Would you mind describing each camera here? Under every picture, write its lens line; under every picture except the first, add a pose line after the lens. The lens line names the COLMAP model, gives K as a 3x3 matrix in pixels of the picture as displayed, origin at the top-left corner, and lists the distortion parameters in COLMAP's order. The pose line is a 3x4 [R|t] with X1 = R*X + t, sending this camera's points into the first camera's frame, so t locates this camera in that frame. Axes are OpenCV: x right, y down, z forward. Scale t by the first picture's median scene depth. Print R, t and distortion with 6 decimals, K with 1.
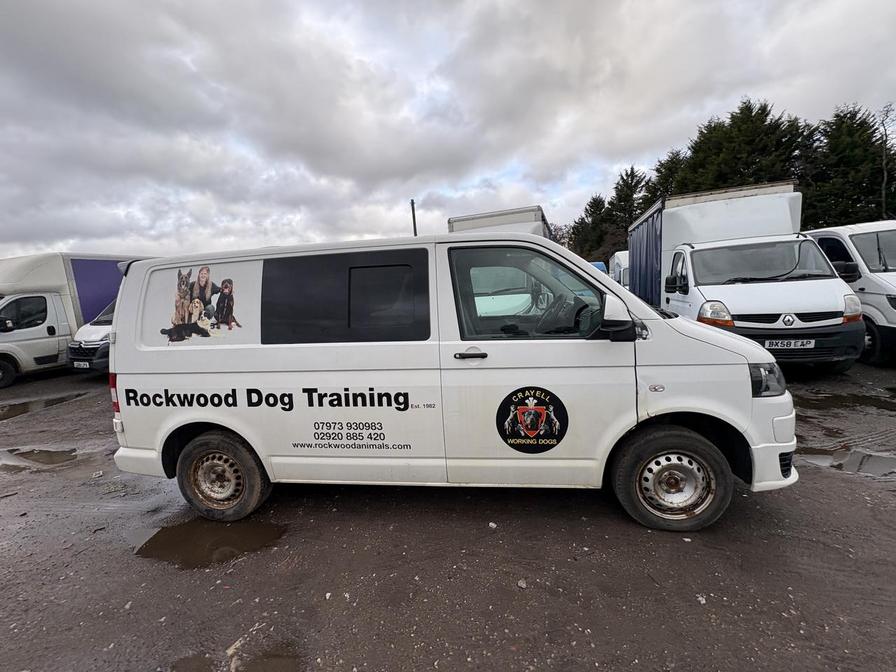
lens RADIAL K [[356.3, 0, 445.2], [0, 356.3, 334.6], [0, 0, 1]] dist [0.000955, 0.000313]
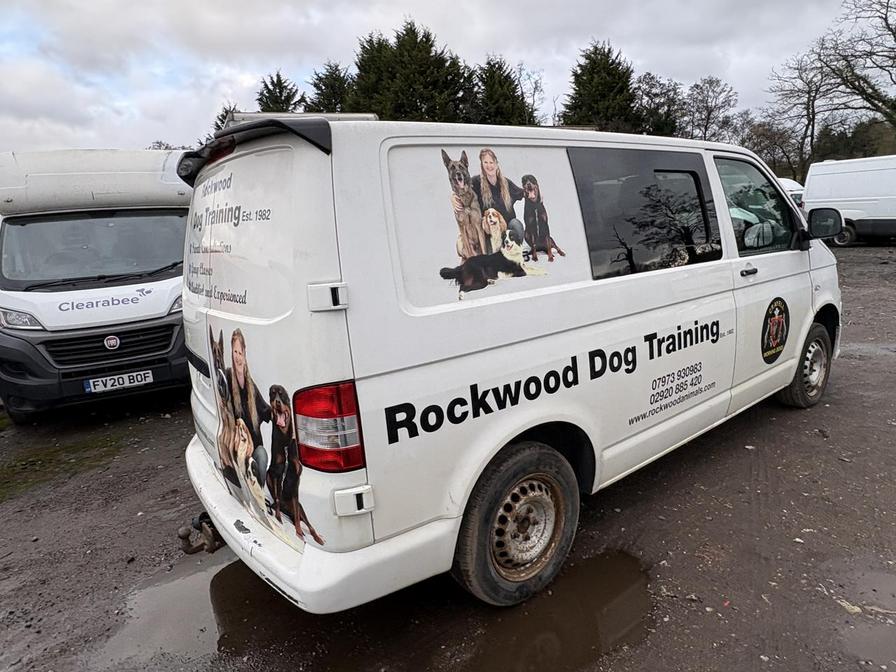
lens RADIAL K [[545.6, 0, 446.3], [0, 545.6, 328.9], [0, 0, 1]] dist [-0.001859, 0.000328]
pose [[0.703599, -0.127583, 0.699050, -1.361500], [0.117588, 0.991092, 0.062530, 0.021084], [-0.700801, 0.038204, 0.712334, 0.474066]]
